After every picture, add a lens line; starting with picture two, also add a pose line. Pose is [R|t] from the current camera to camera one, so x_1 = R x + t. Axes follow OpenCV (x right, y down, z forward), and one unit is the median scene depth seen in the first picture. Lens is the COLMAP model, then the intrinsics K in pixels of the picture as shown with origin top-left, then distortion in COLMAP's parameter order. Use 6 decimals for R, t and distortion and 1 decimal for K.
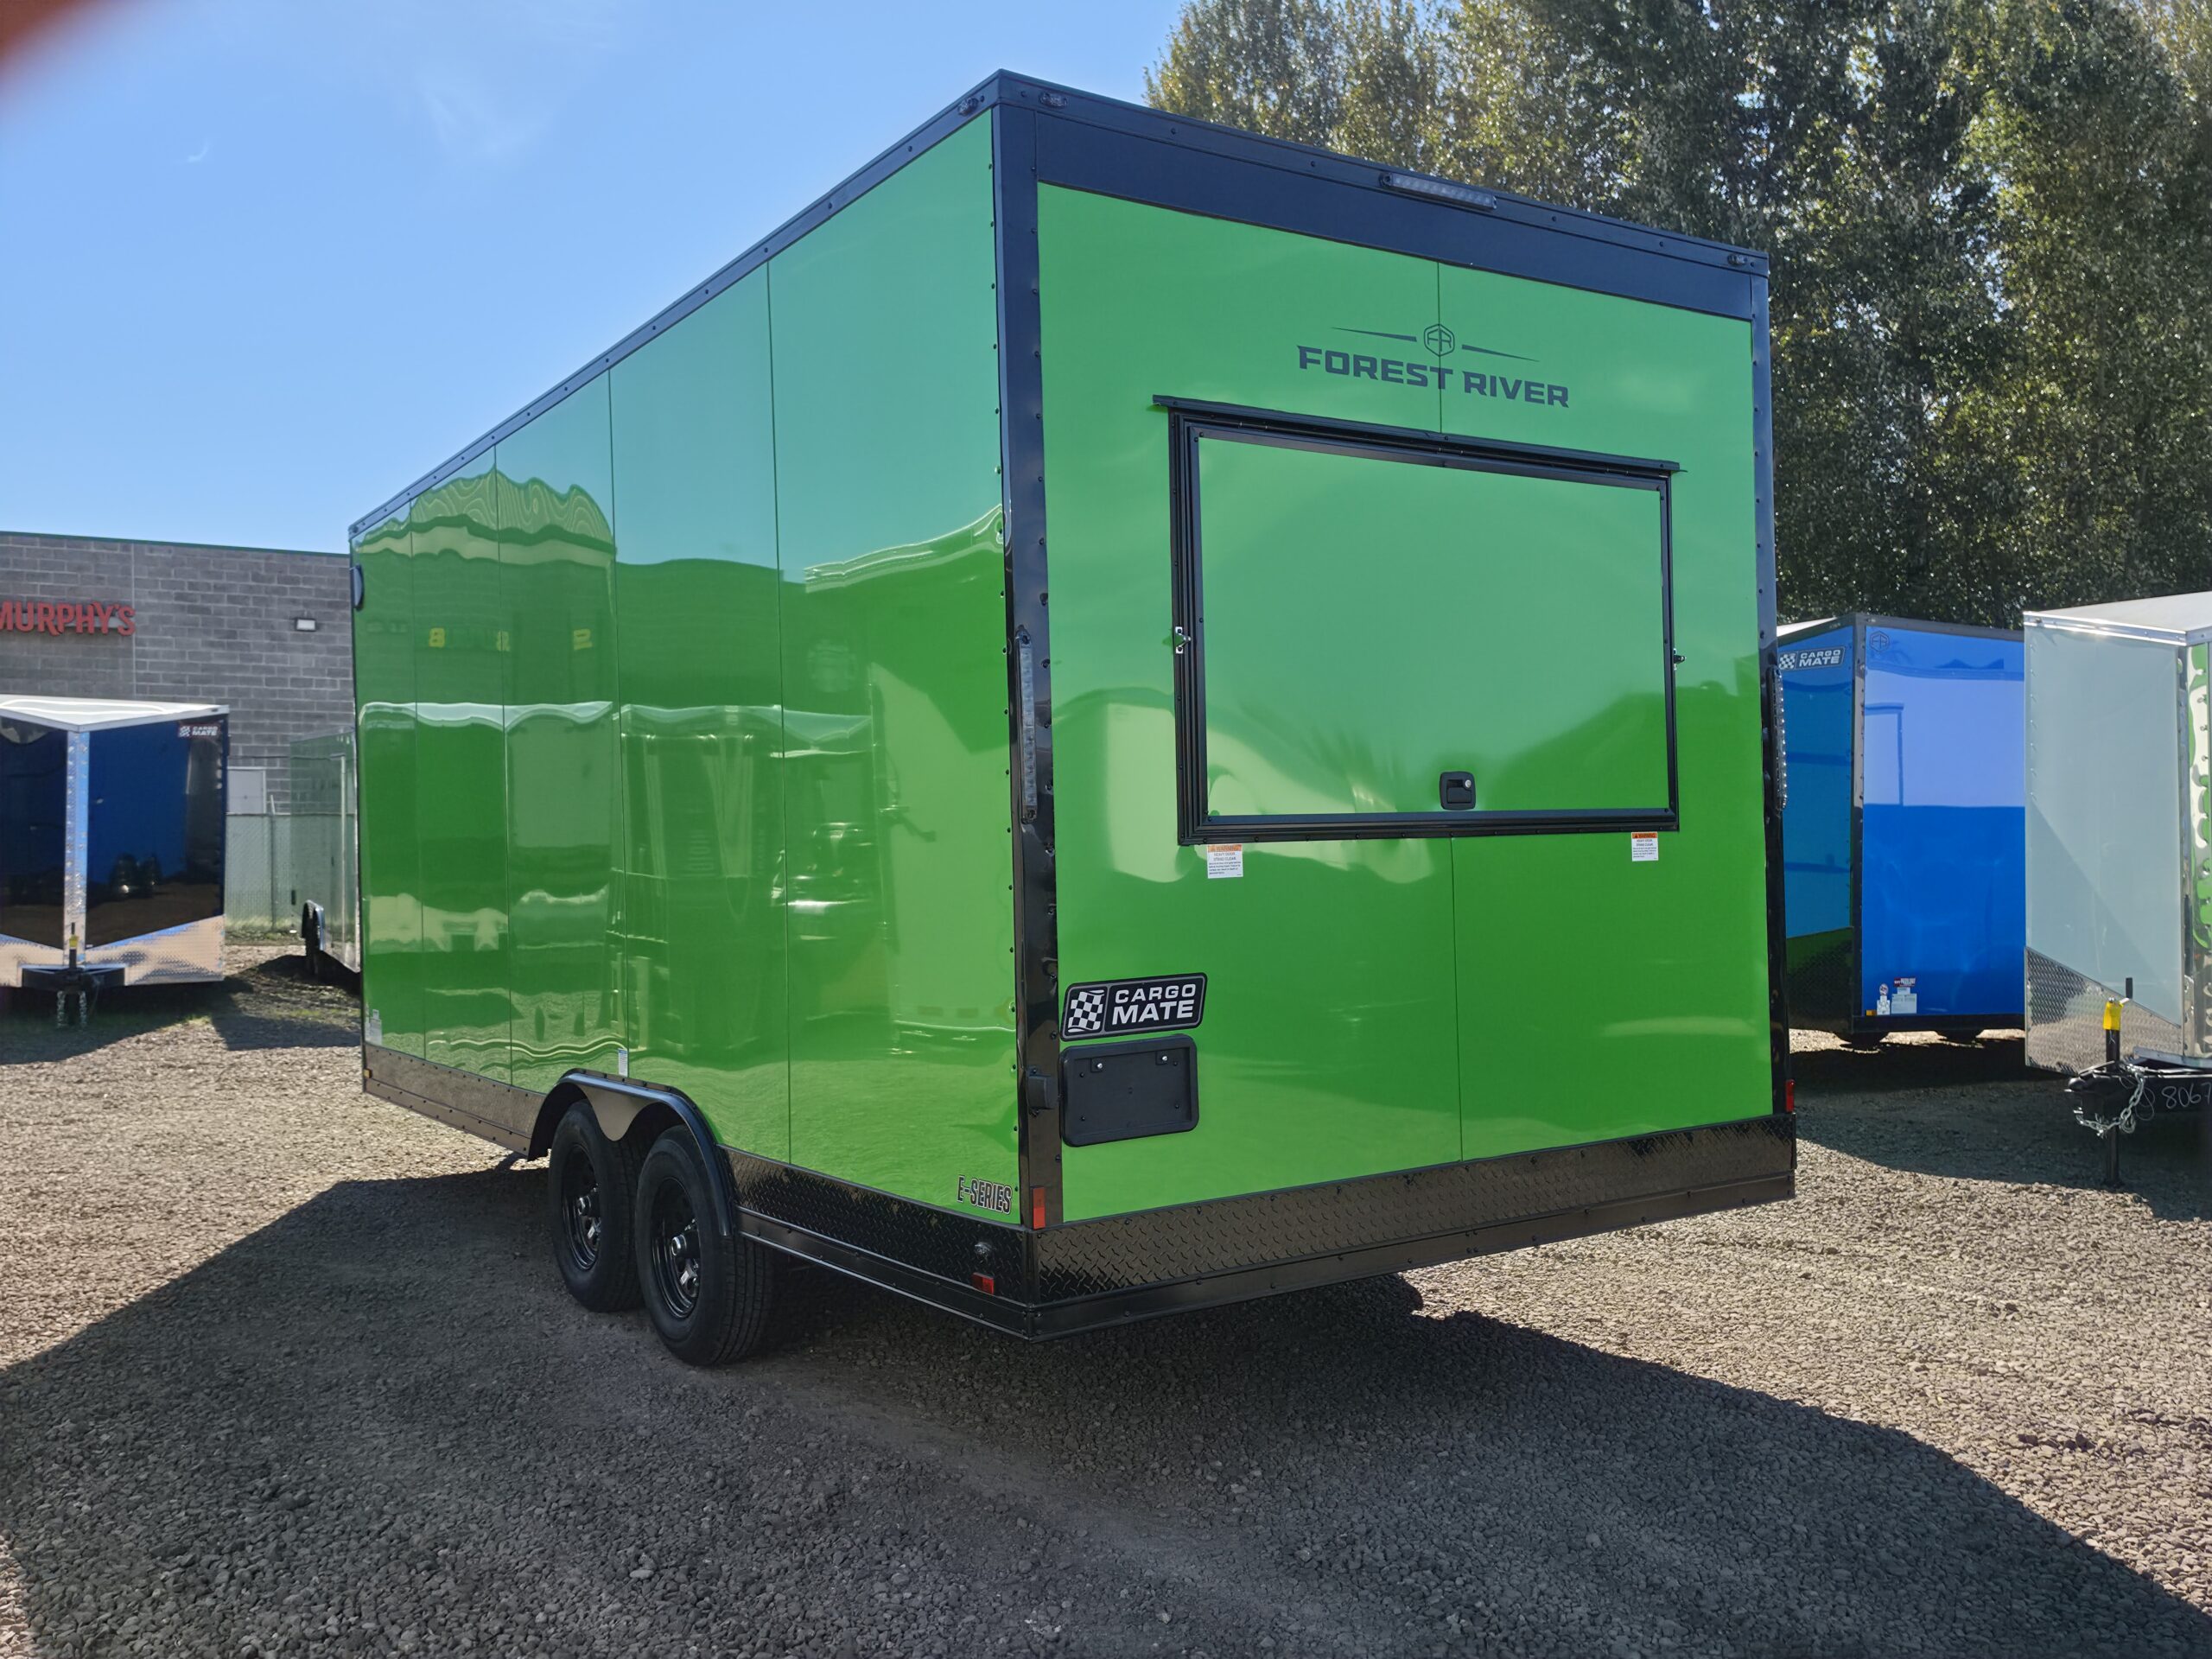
lens RADIAL K [[1837.8, 0, 1096.3], [0, 1837.8, 837.4], [0, 0, 1]] dist [0.071812, -0.103365]
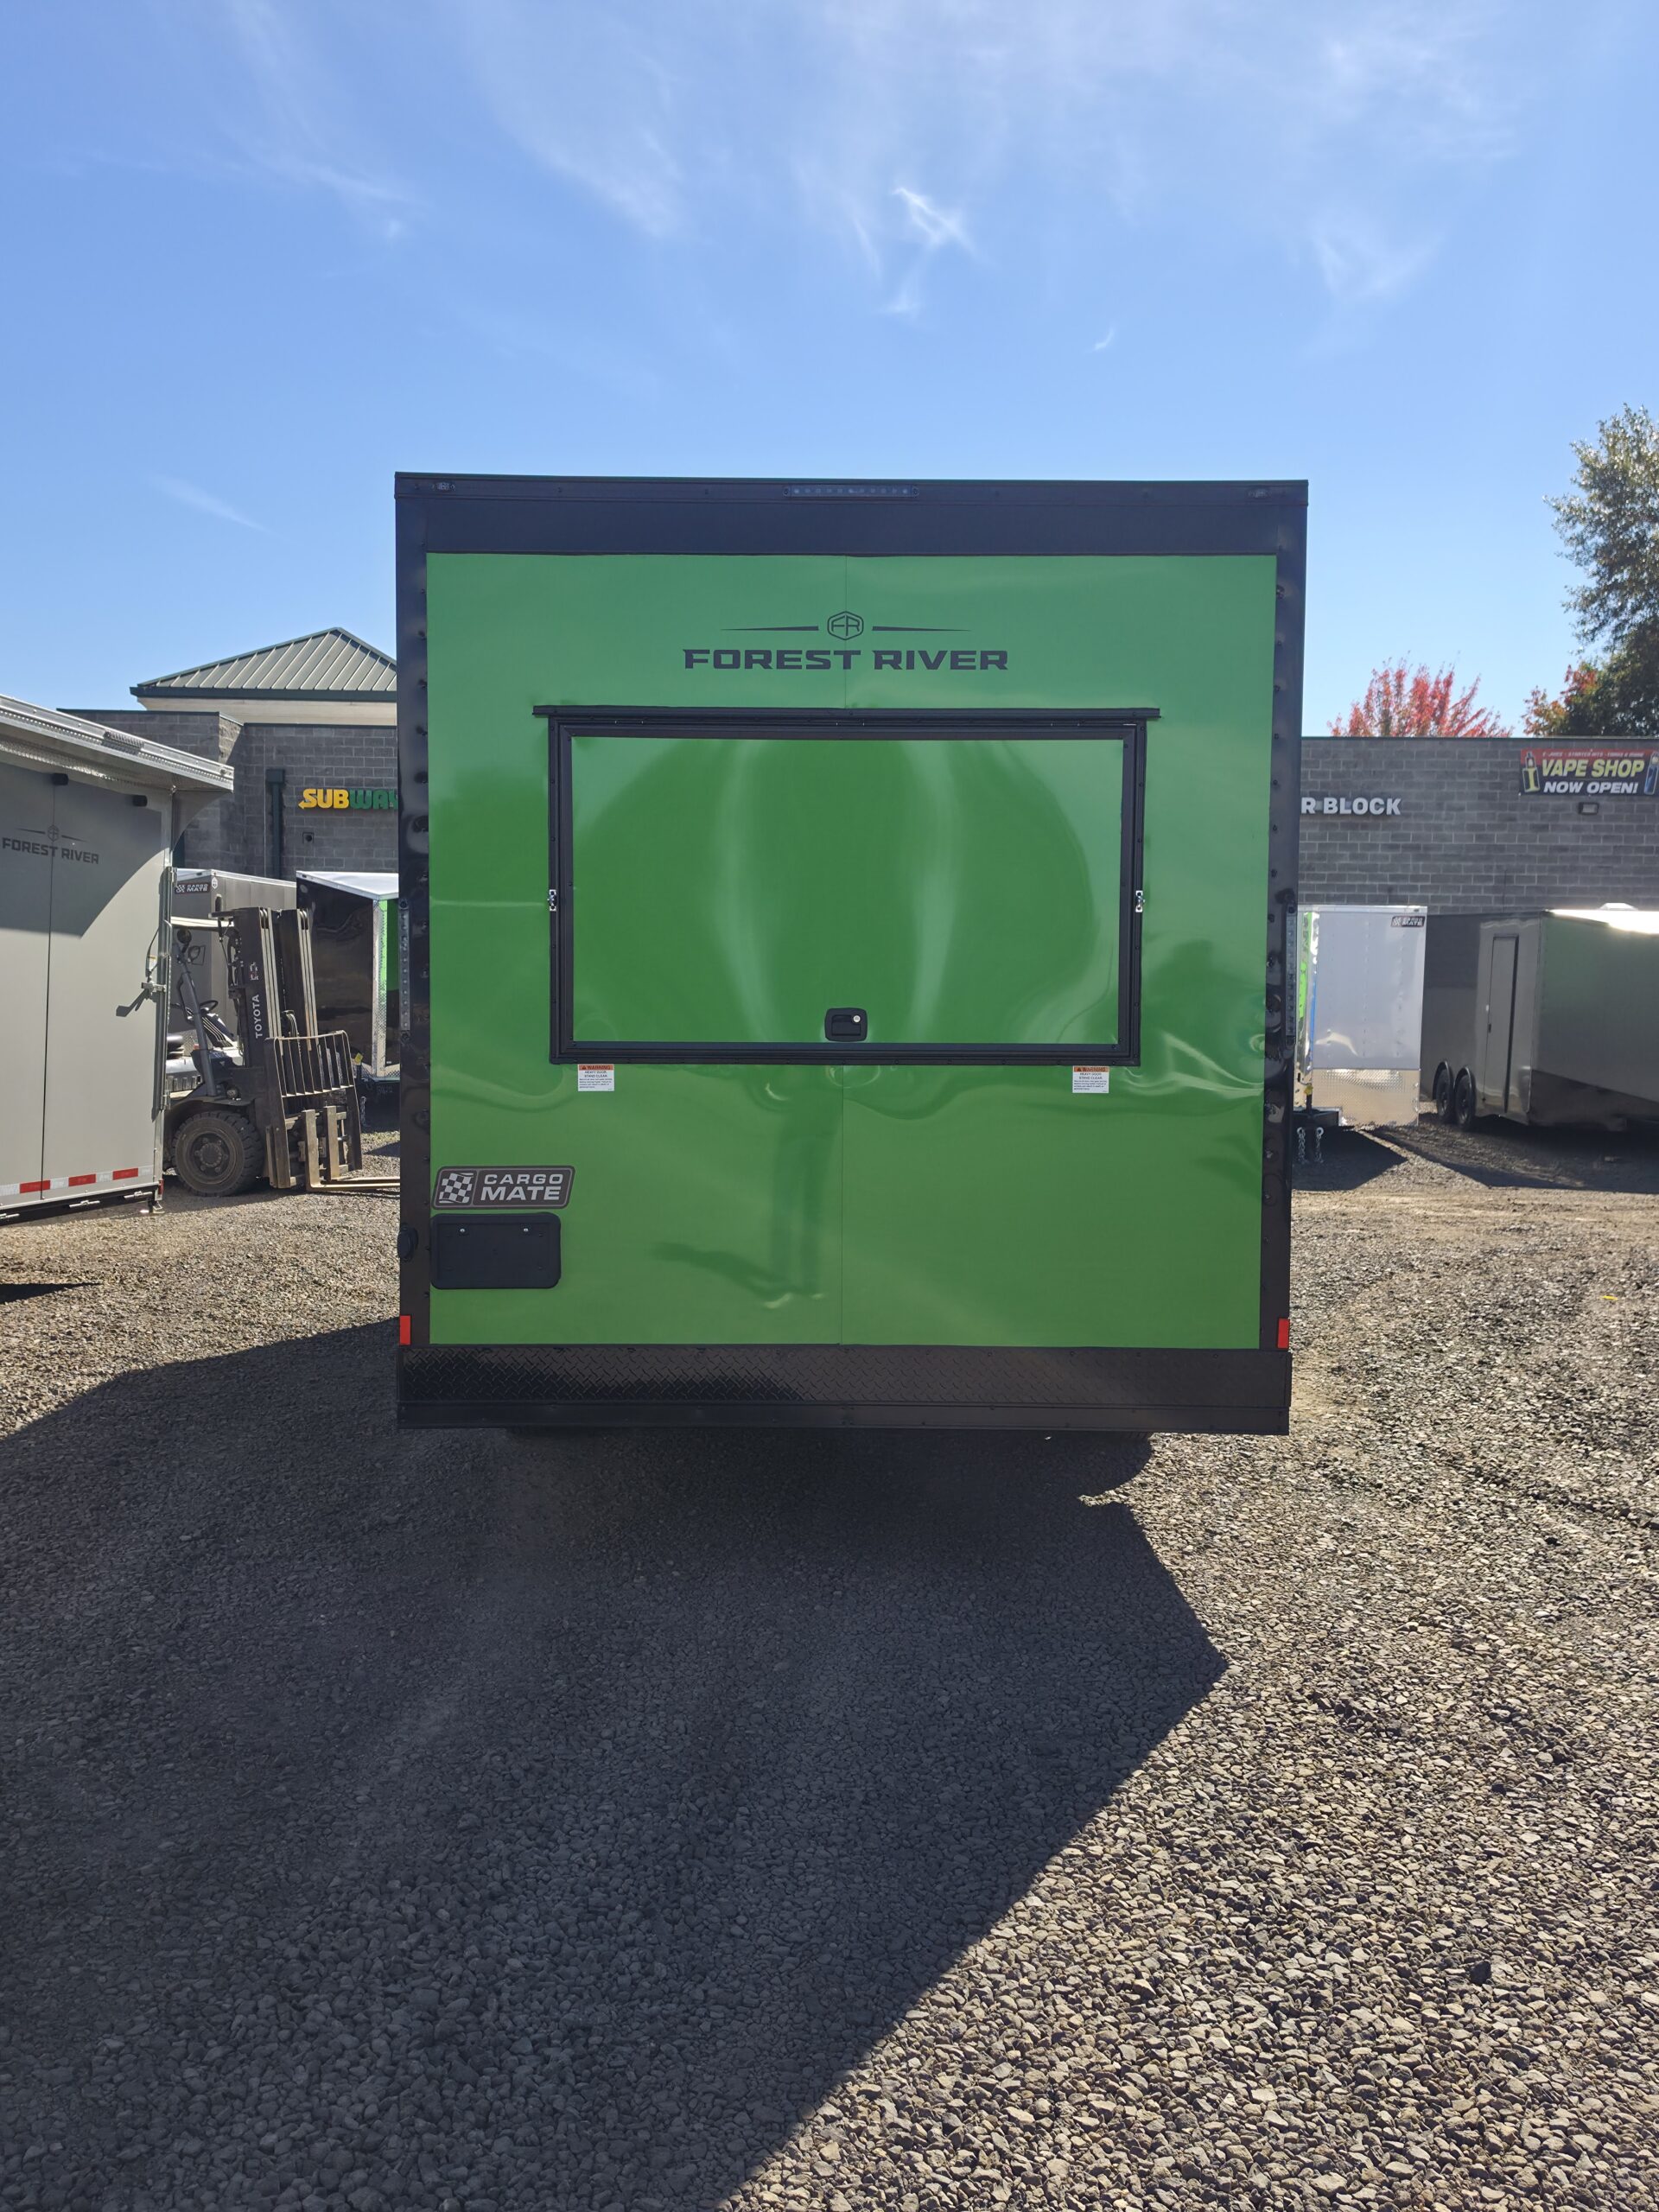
lens RADIAL K [[1837.8, 0, 836.5], [0, 1837.8, 1089.7], [0, 0, 1]] dist [0.071812, -0.103365]
pose [[0.839604, 0.054928, -0.540414, 0.817845], [-0.025326, 0.997751, 0.062065, -0.056403], [0.542608, -0.038424, 0.839107, 0.039747]]
